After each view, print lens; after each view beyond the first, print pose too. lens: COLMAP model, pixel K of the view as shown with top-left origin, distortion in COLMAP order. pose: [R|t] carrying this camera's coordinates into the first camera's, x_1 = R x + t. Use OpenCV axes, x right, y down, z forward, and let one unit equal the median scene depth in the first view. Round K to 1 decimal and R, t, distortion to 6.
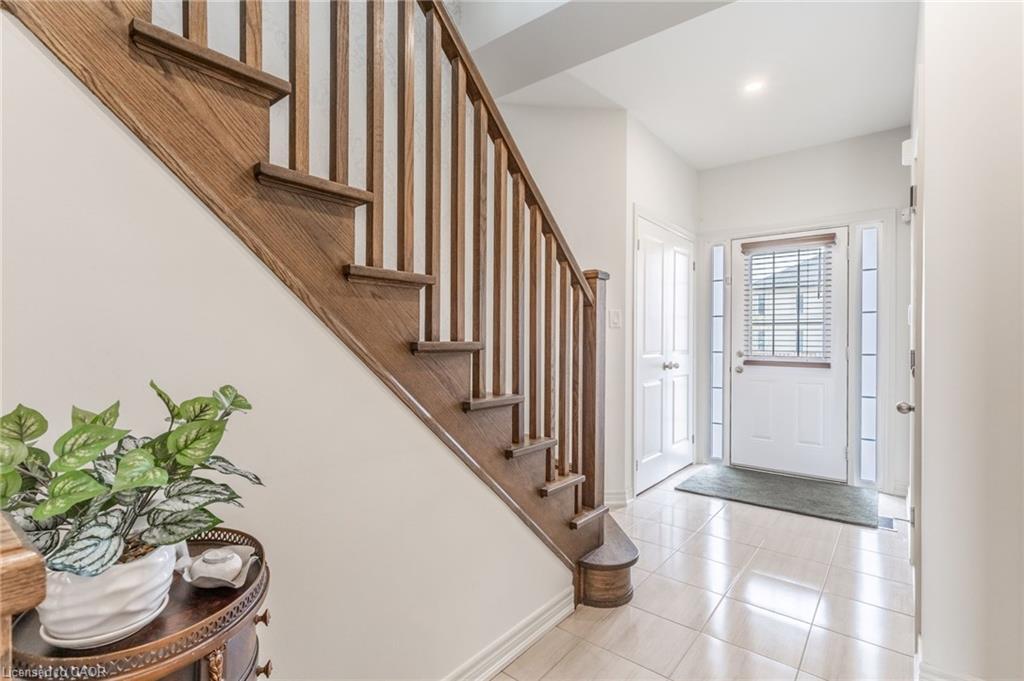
lens RADIAL K [[484.3, 0, 512.0], [0, 484.3, 340.5], [0, 0, 1]] dist [0.000354, 0.000172]
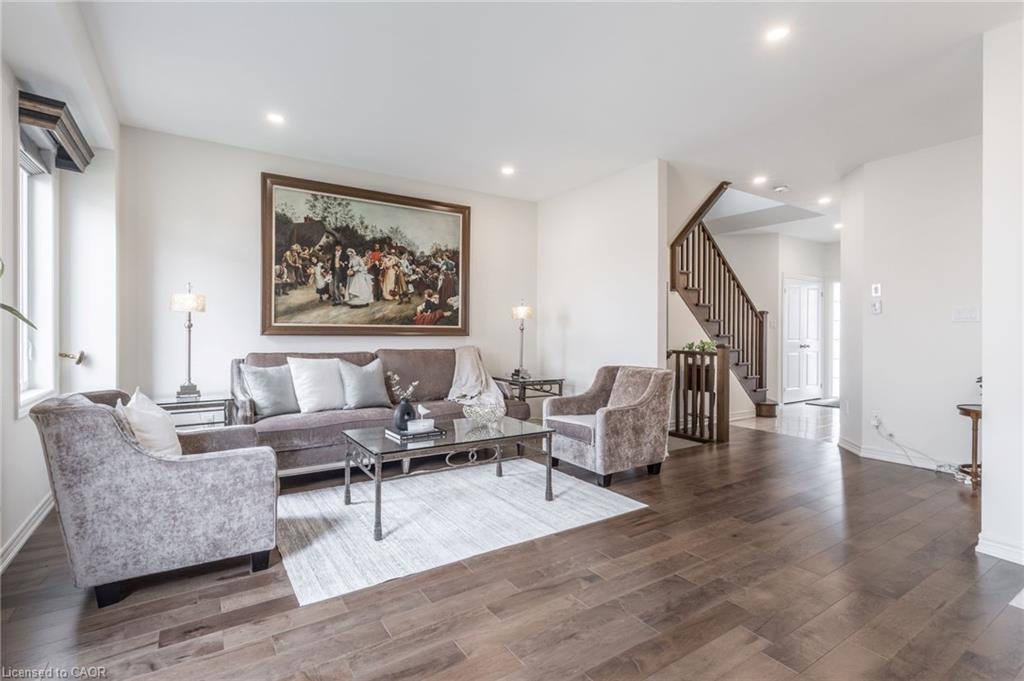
lens RADIAL K [[484.3, 0, 512.0], [0, 484.3, 340.5], [0, 0, 1]] dist [0.000354, 0.000172]
pose [[0.952198, -0.001439, -0.305477, -0.417000], [0.004777, 0.999937, 0.010180, 0.004409], [0.305443, -0.011153, 0.952145, -2.471968]]
